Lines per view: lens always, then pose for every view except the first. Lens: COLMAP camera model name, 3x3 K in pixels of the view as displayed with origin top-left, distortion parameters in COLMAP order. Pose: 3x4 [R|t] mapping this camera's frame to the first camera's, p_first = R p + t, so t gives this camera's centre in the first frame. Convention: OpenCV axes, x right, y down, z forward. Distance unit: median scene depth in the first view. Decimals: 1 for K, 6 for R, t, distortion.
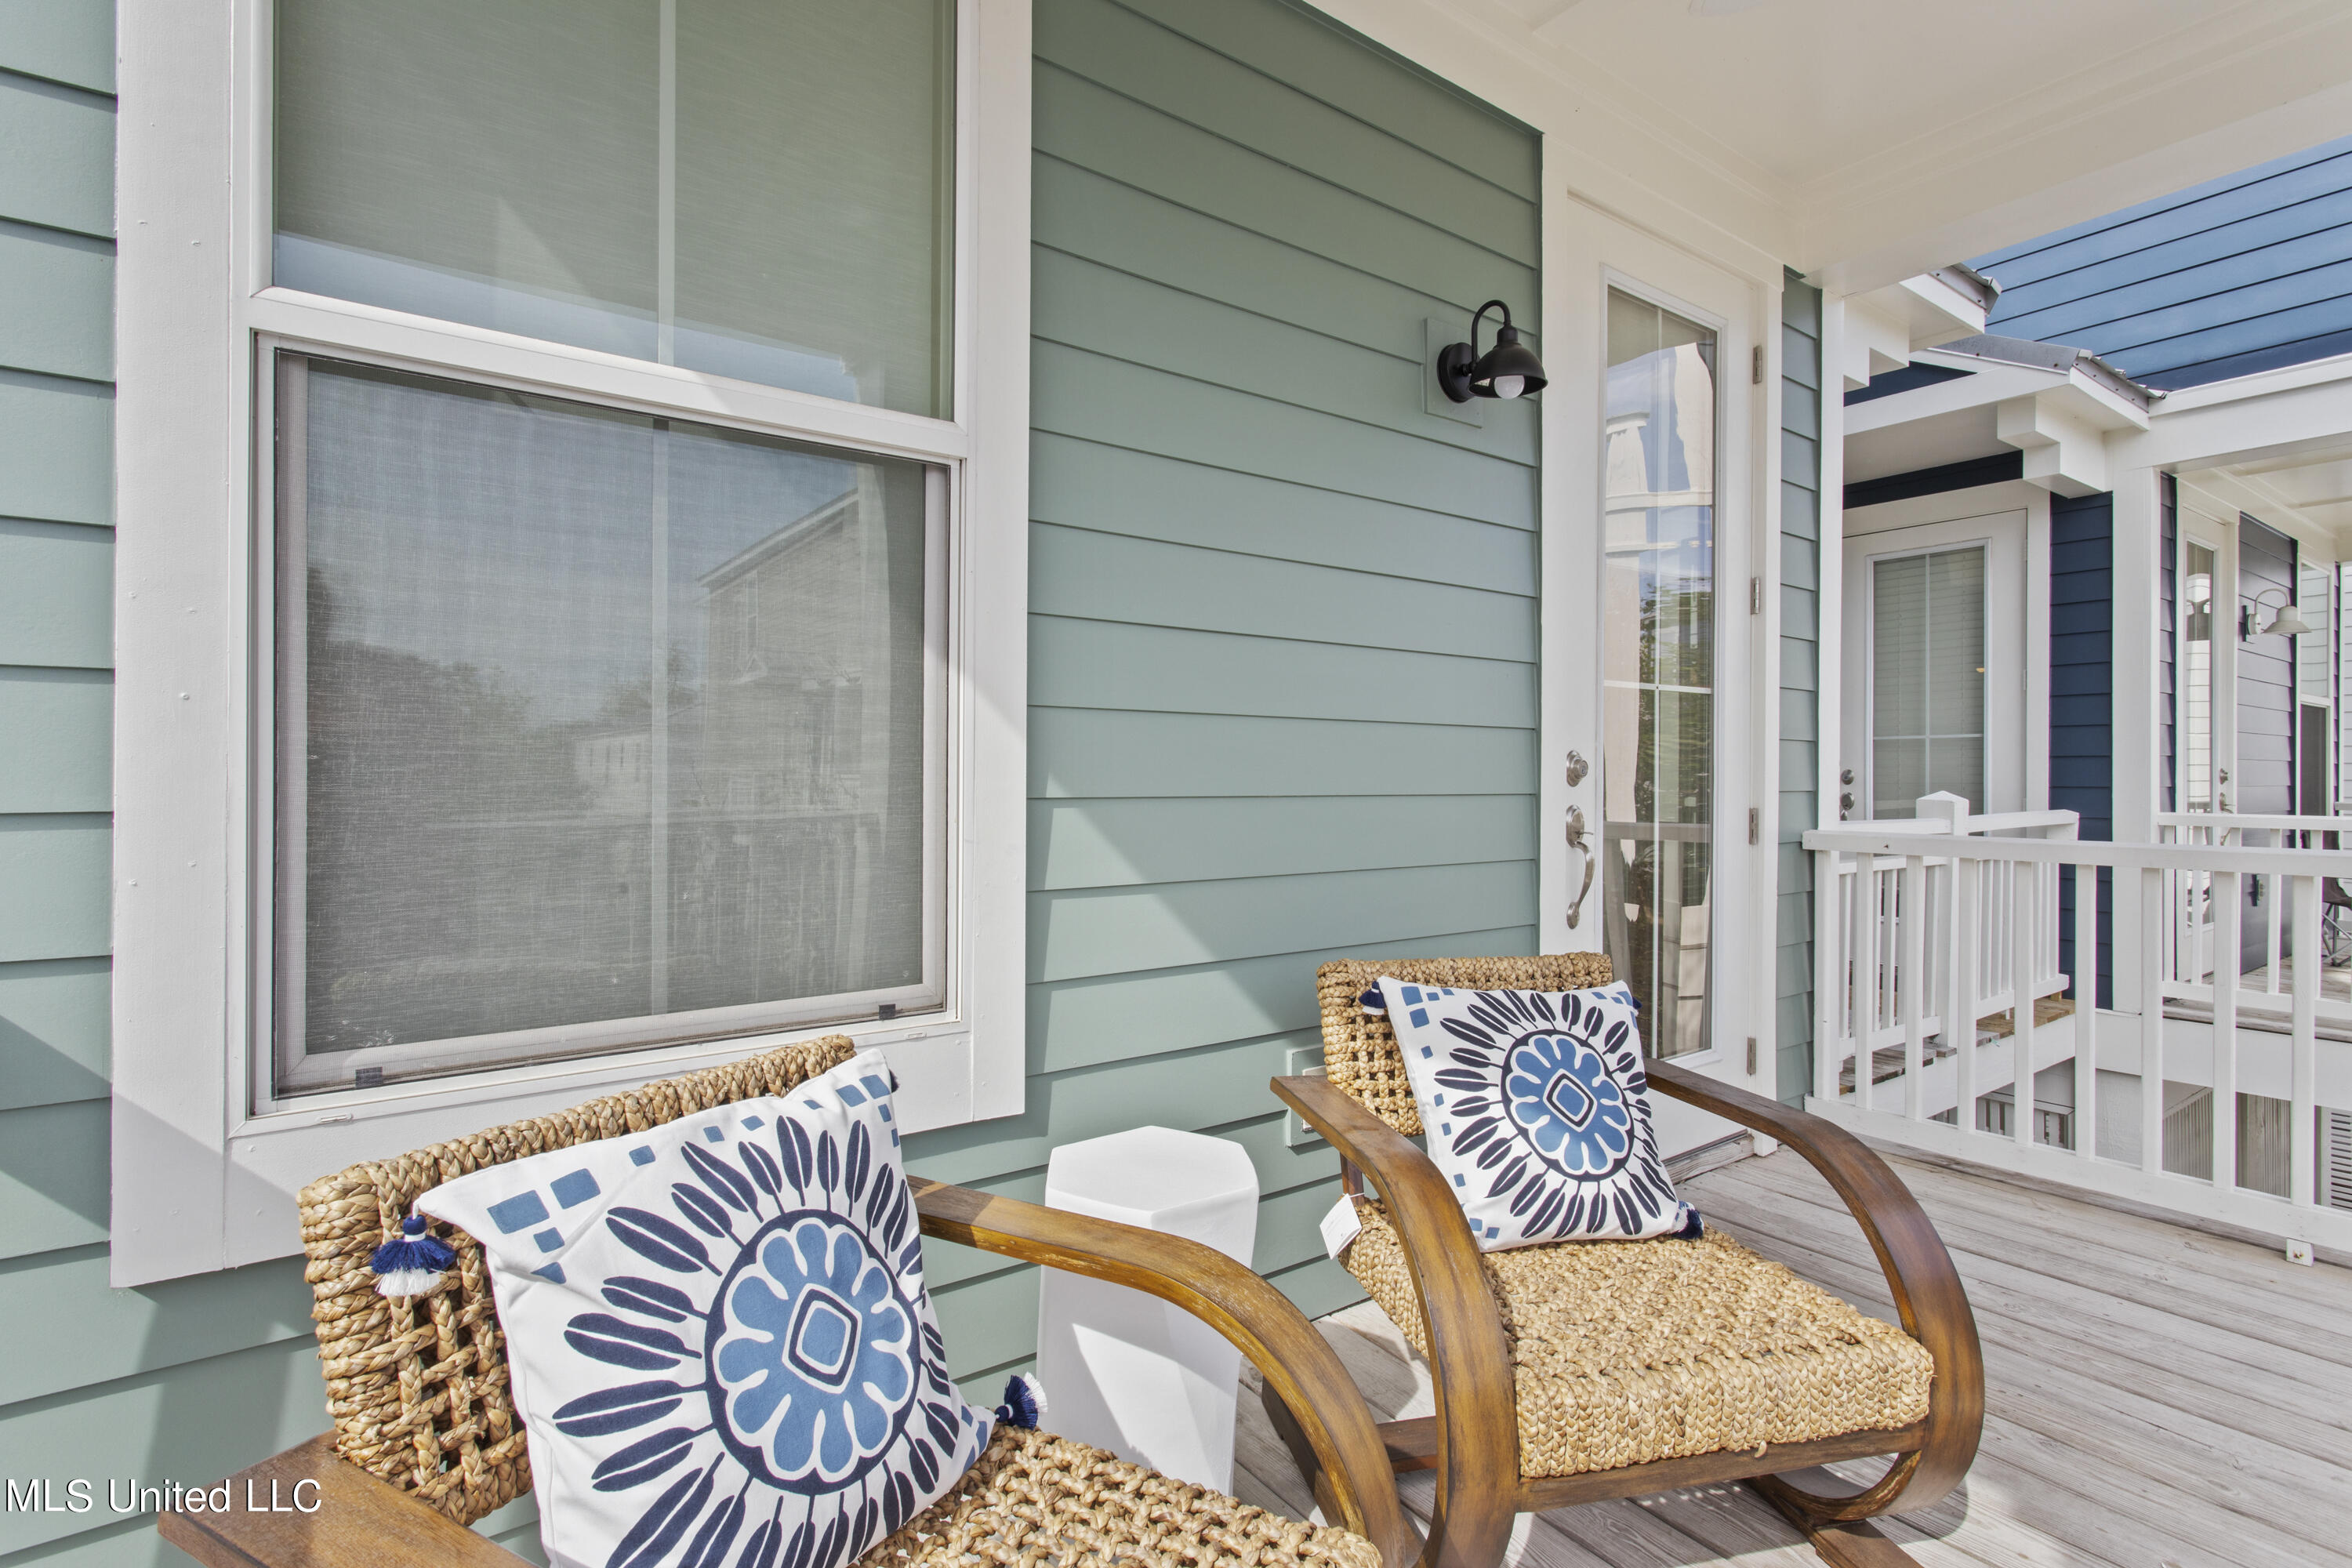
lens RADIAL K [[1101.2, 0, 1176.0], [0, 1101.2, 784.0], [0, 0, 1]] dist [0.001302, 0.000147]
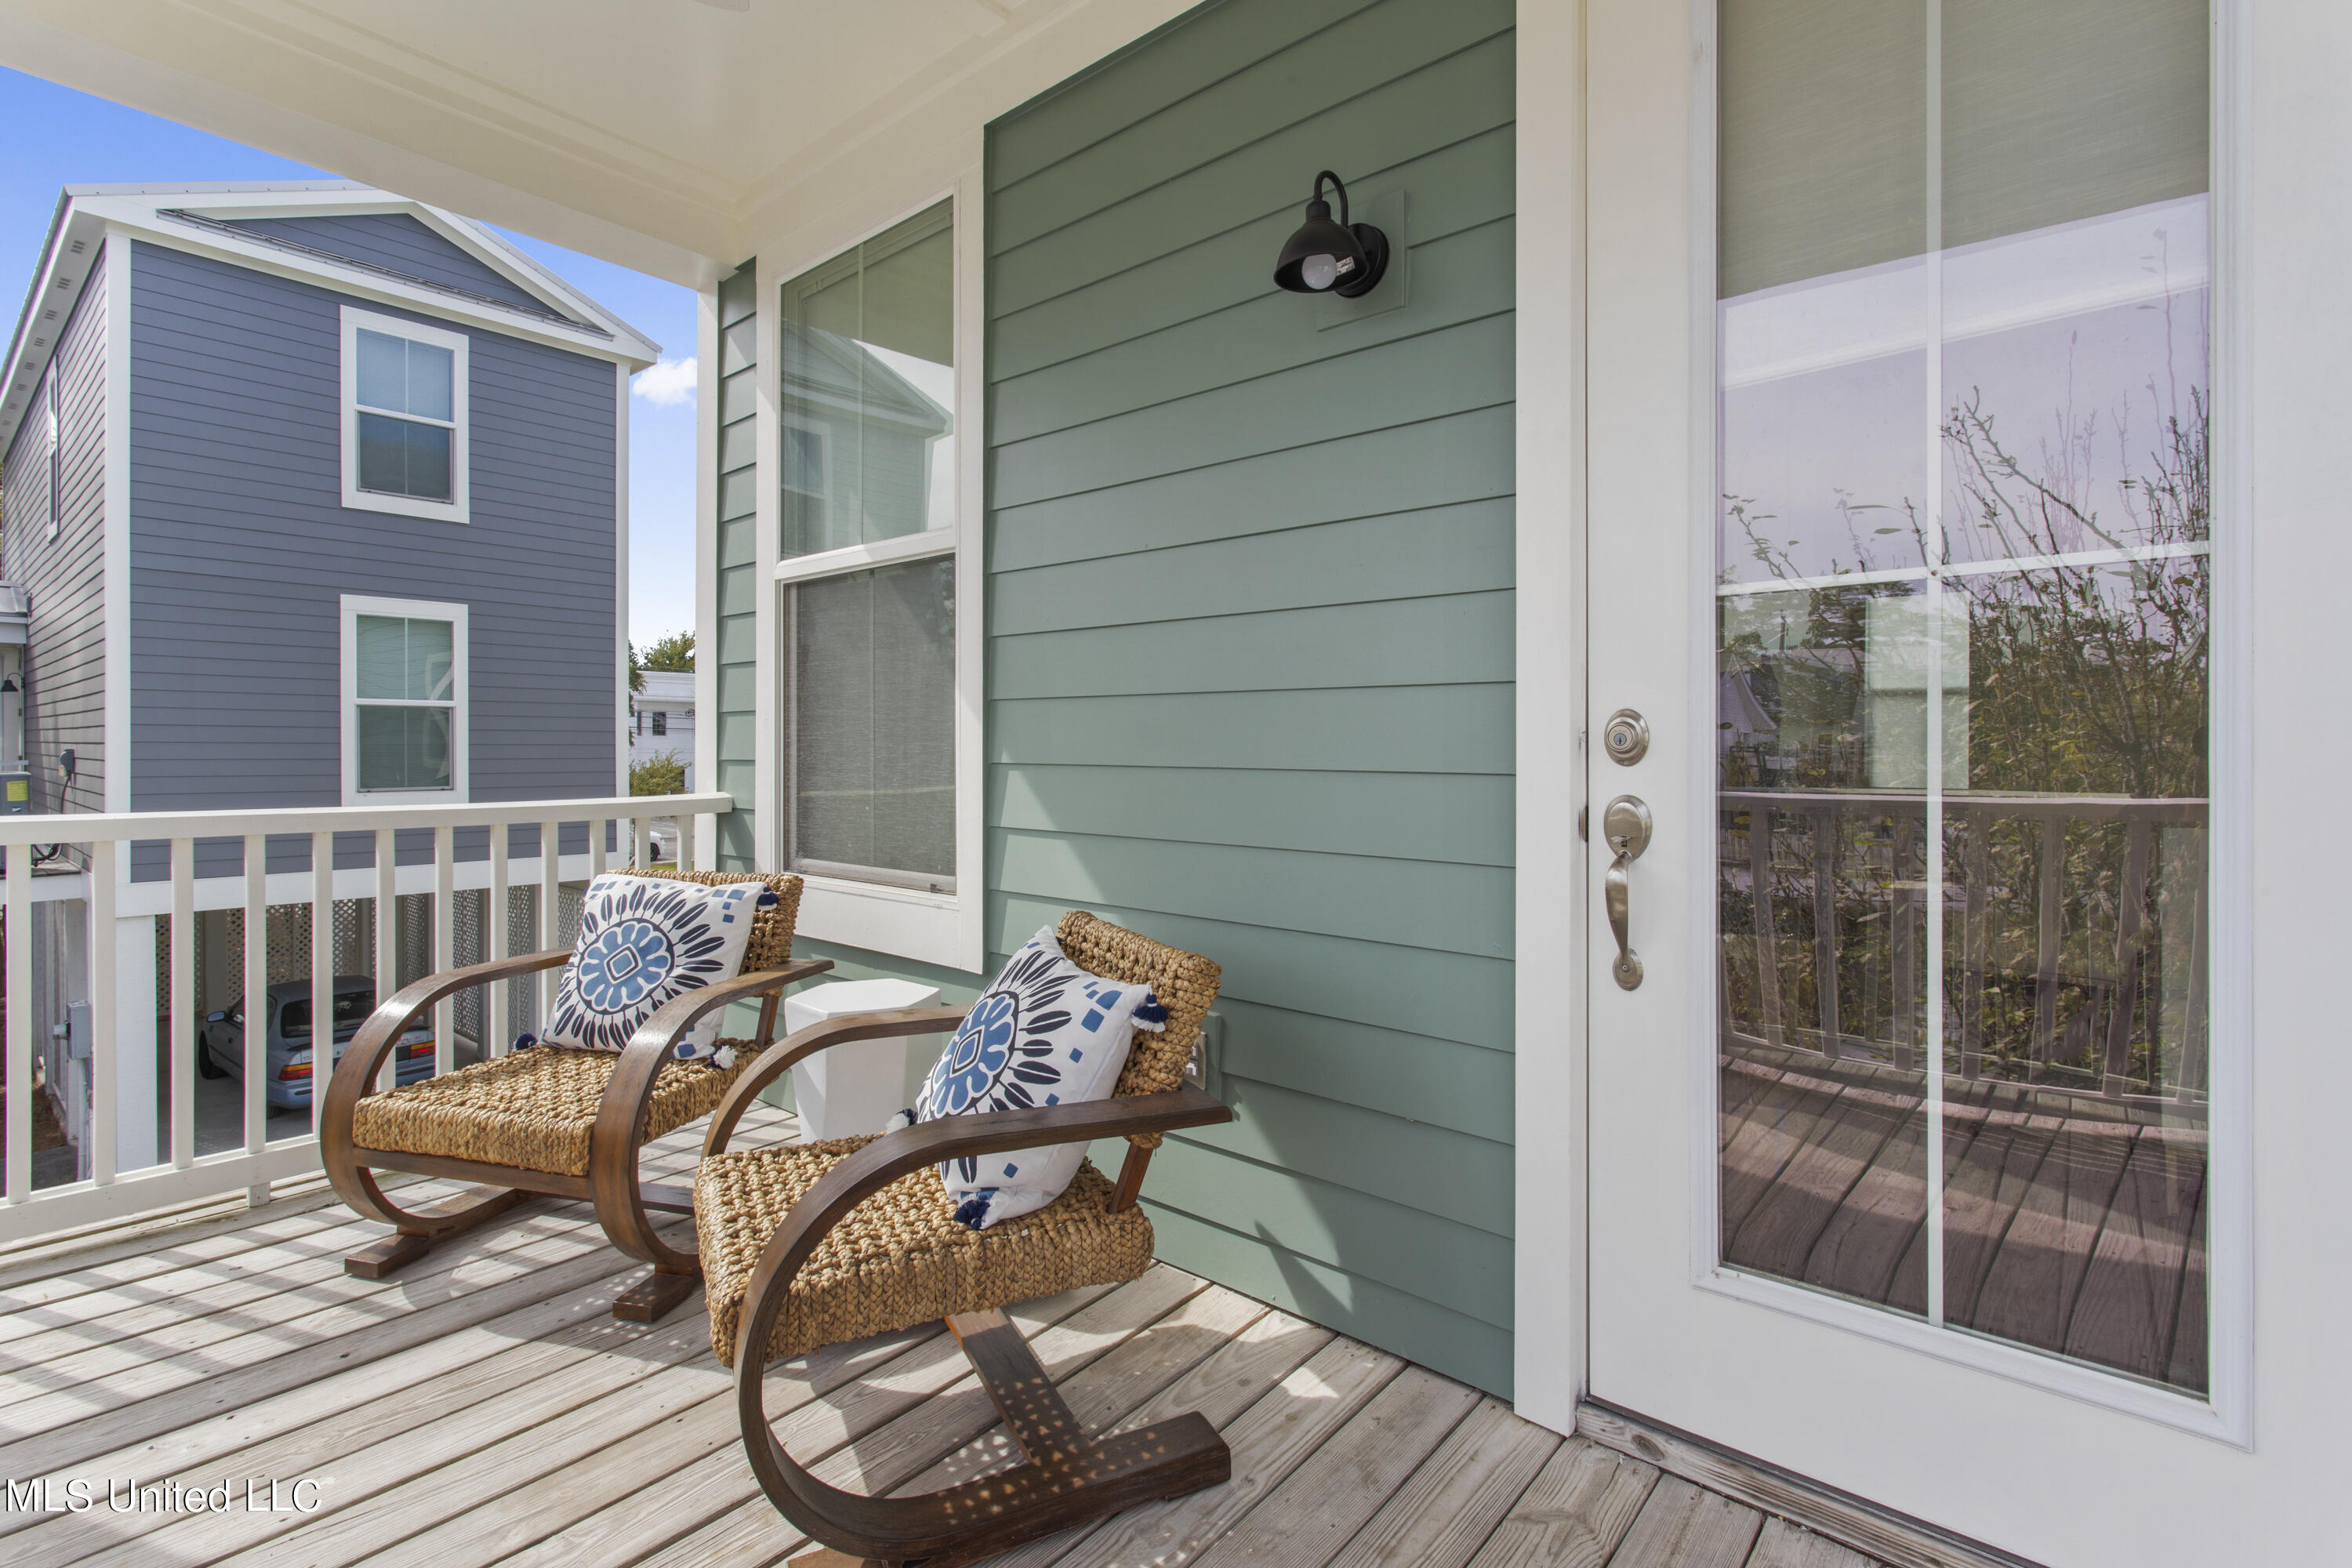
lens RADIAL K [[1099.2, 0, 1175.7], [0, 1099.2, 742.6], [0, 0, 1]] dist [-0.000317, -0.000022]
pose [[0.242863, -0.002464, -0.970058, 1.380346], [-0.003310, 0.999989, -0.003369, -0.011341], [0.970055, 0.004029, 0.242852, 0.892018]]
